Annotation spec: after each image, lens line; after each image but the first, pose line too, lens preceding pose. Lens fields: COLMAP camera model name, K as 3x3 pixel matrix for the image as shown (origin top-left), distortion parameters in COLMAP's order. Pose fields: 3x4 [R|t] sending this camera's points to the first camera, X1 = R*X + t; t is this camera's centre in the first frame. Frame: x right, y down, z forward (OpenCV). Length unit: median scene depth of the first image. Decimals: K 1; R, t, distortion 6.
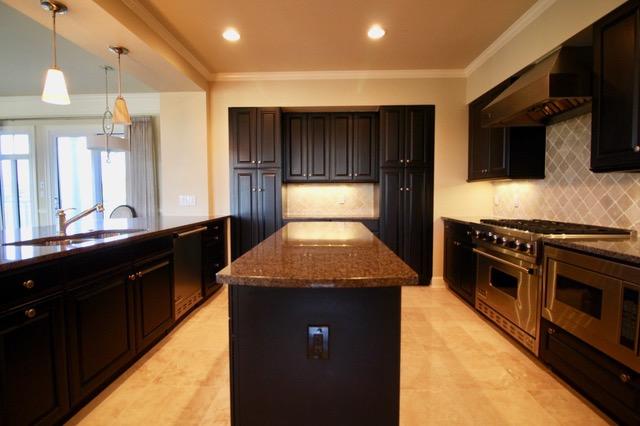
lens RADIAL K [[301.9, 0, 321.2], [0, 301.9, 210.2], [0, 0, 1]] dist [-0.001869, -0.013675]
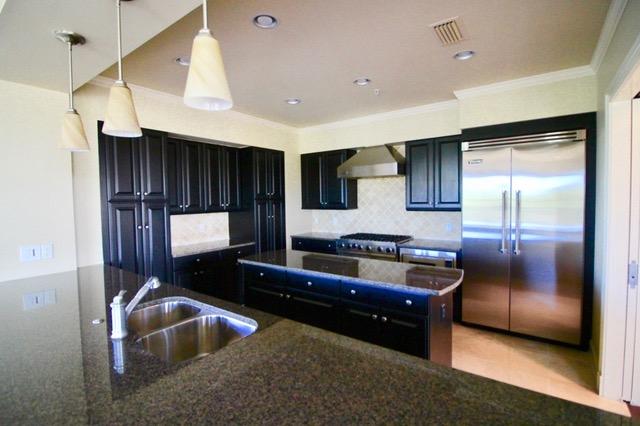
lens RADIAL K [[301.9, 0, 321.2], [0, 301.9, 210.2], [0, 0, 1]] dist [-0.001869, -0.013675]
pose [[0.559825, -0.039097, 0.827688, -0.817913], [0.059694, 0.998194, 0.006776, -0.121236], [-0.826458, 0.045615, 0.561148, 0.190632]]
